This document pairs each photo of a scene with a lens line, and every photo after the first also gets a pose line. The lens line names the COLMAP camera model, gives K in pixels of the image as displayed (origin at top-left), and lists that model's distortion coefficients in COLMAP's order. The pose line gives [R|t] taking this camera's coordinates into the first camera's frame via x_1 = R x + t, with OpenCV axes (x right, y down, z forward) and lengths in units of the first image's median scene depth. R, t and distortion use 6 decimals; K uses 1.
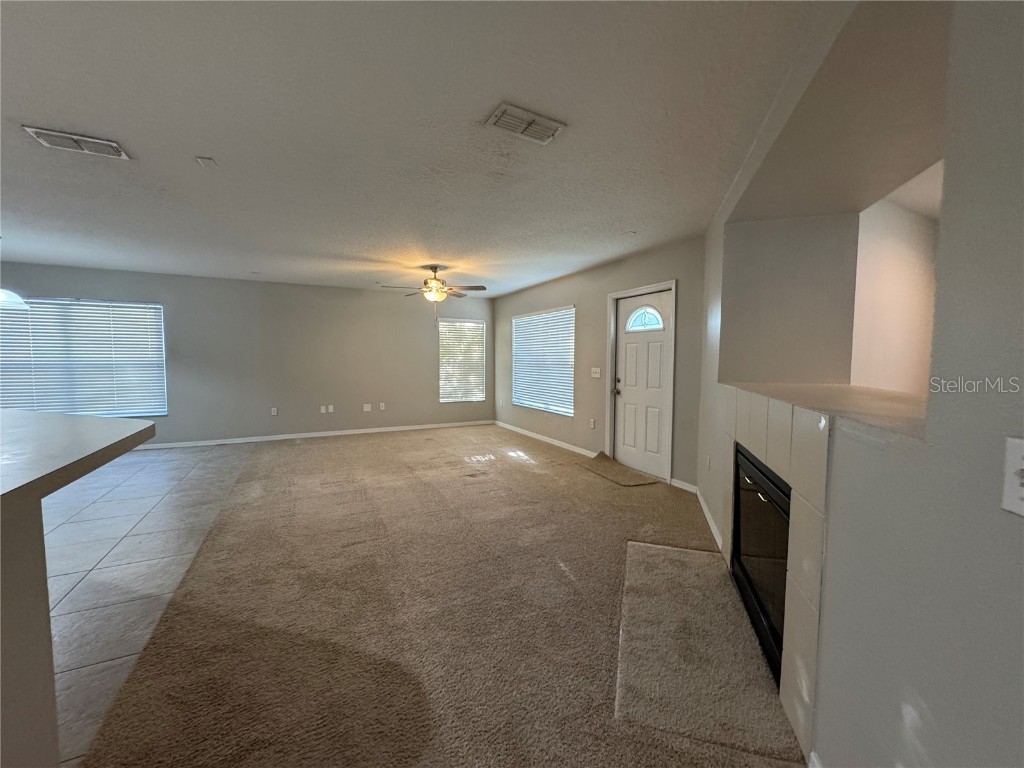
lens RADIAL K [[408.9, 0, 512.3], [0, 408.9, 384.0], [0, 0, 1]] dist [-0.001841, 0.000629]
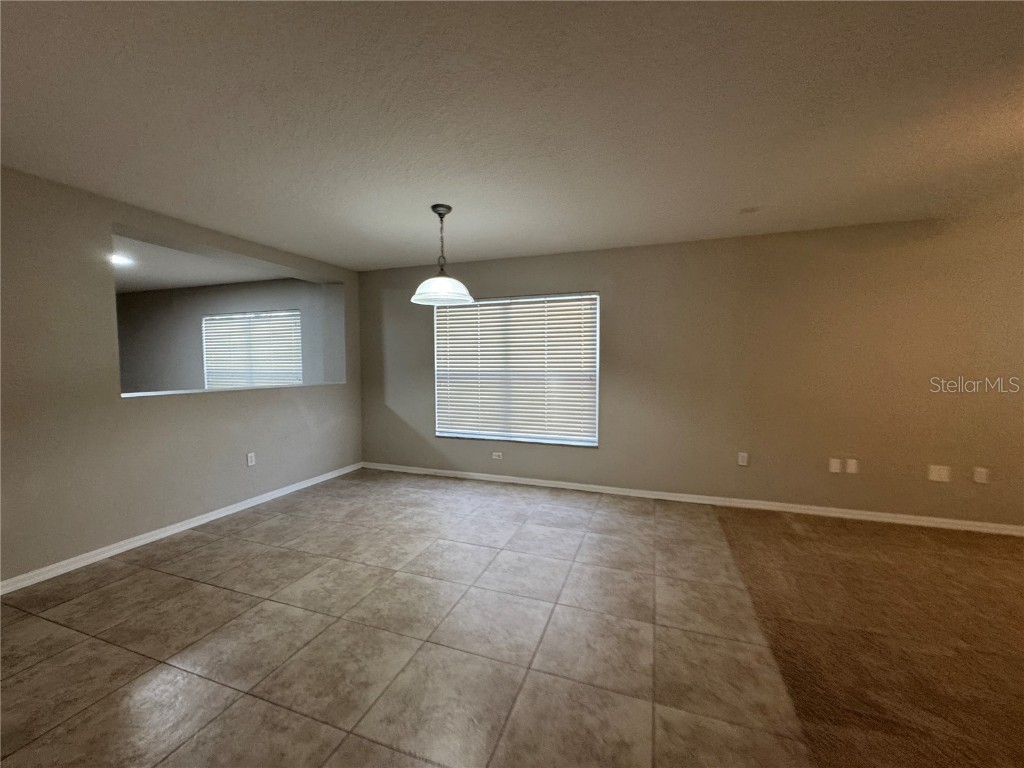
lens RADIAL K [[408.9, 0, 505.3], [0, 408.9, 379.5], [0, 0, 1]] dist [-0.001841, 0.000629]
pose [[0.677178, 0.026407, -0.735345, -0.491967], [-0.039616, 0.999215, -0.000600, -0.040379], [0.734752, 0.029538, 0.677692, 0.449190]]
